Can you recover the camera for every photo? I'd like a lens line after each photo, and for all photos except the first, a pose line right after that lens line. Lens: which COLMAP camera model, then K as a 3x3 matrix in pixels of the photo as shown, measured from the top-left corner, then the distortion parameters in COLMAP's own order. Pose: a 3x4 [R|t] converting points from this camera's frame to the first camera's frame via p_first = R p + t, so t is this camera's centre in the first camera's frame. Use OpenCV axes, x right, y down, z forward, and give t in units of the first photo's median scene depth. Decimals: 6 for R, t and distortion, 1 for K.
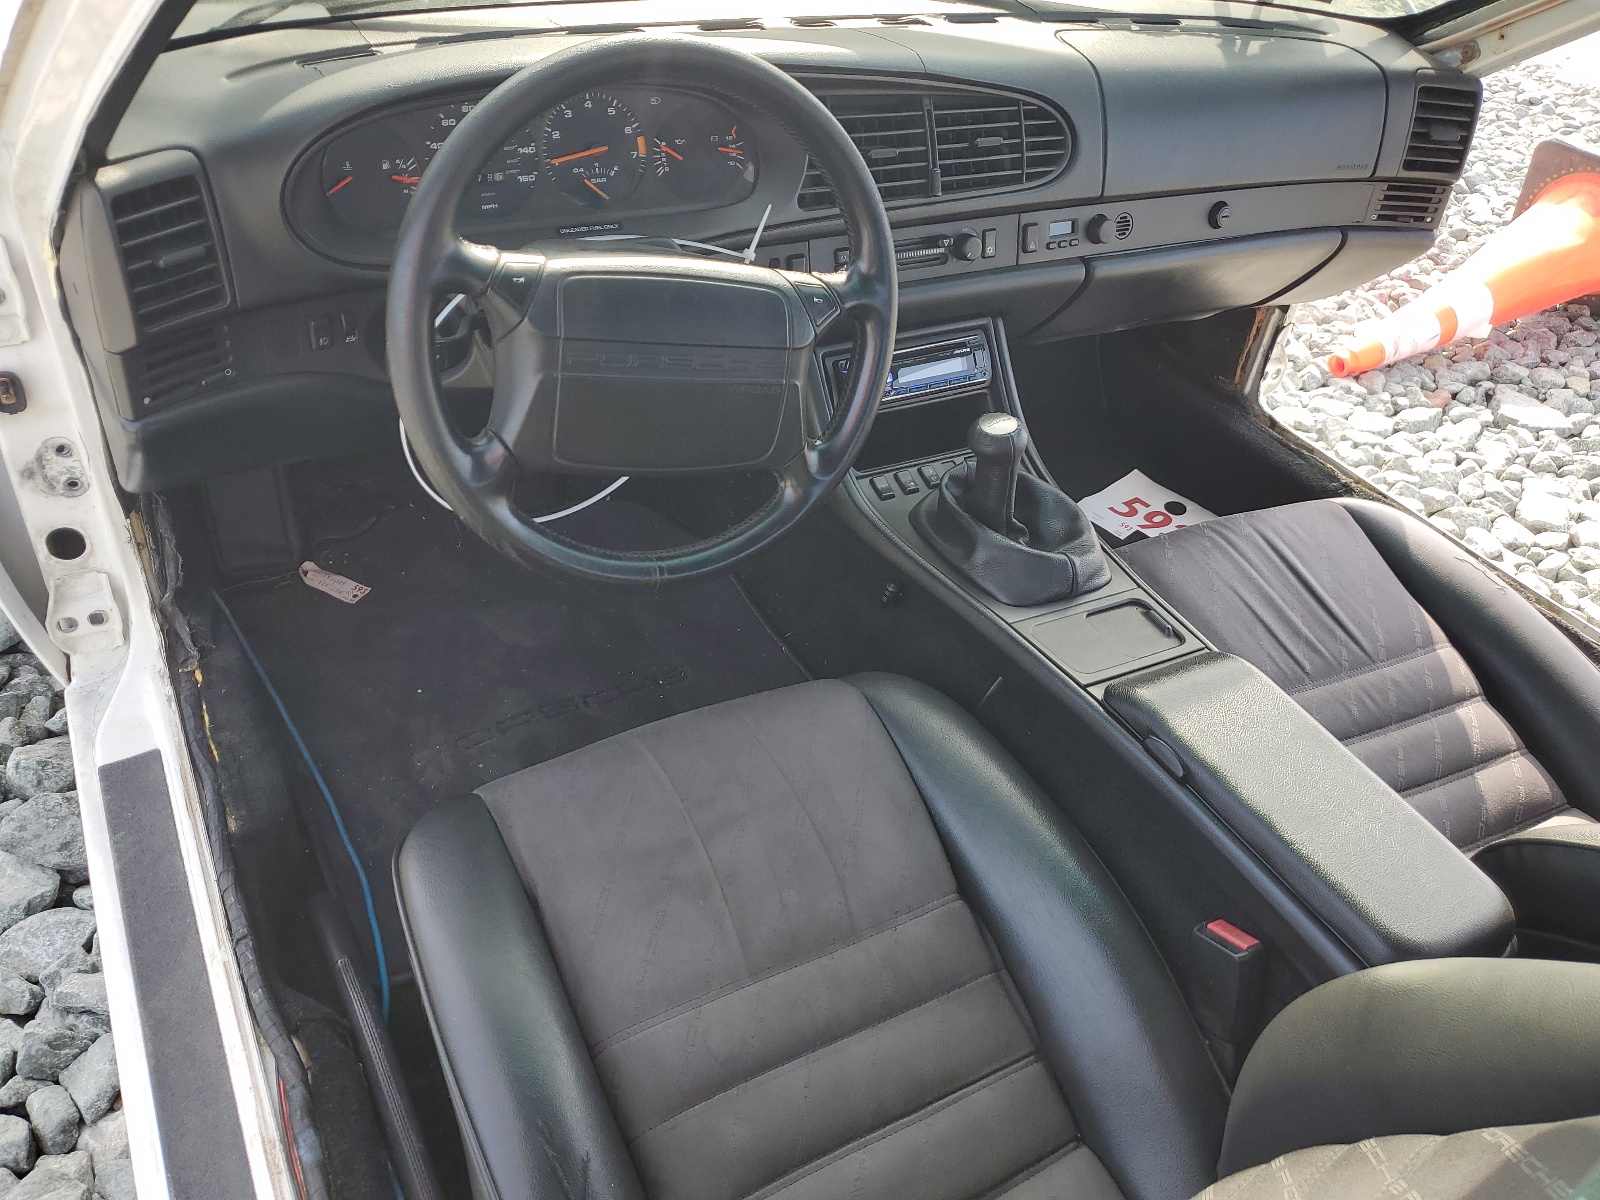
lens RADIAL K [[1219.0, 0, 800.9], [0, 1219.0, 599.3], [0, 0, 1]] dist [0.007943, 0.000495]
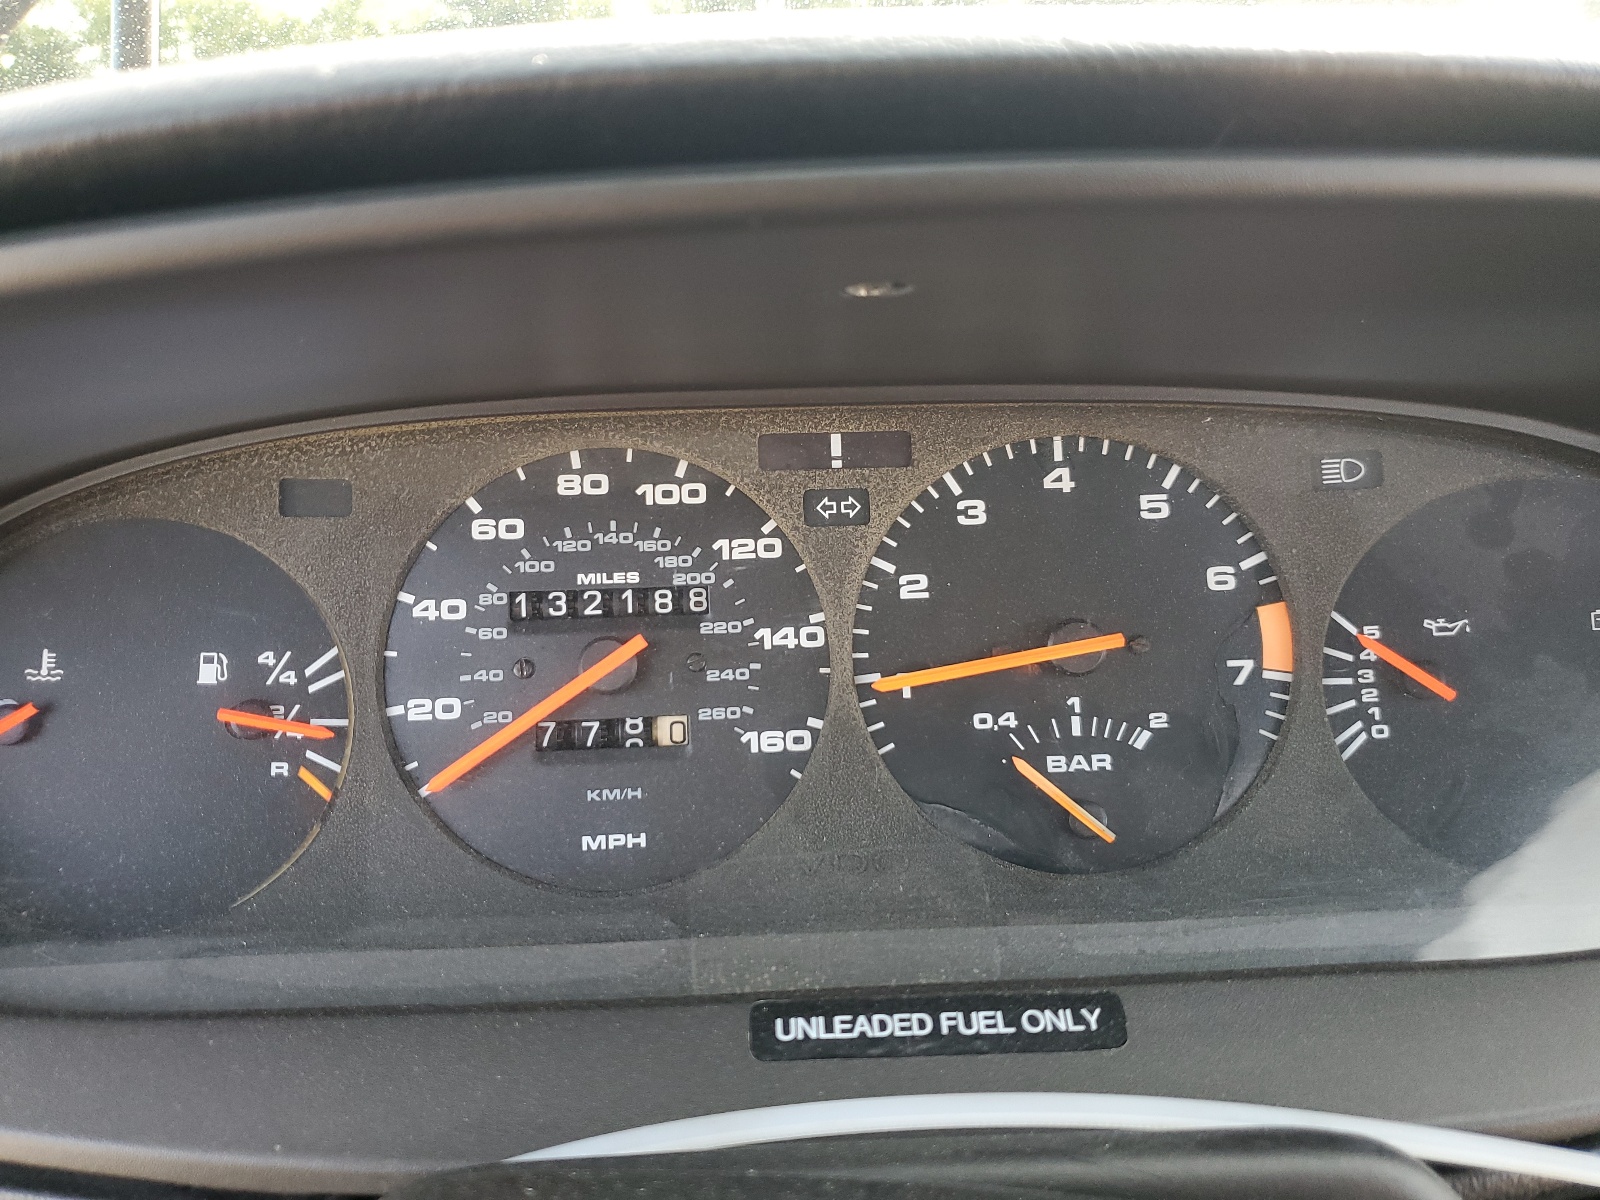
lens RADIAL K [[1219.0, 0, 800.9], [0, 1219.0, 600.3], [0, 0, 1]] dist [0.007943, 0.000495]
pose [[0.864745, 0.000500, -0.502210, -0.092477], [-0.206807, 0.911631, -0.355189, -0.280174], [0.457653, 0.411008, 0.788432, 0.783637]]
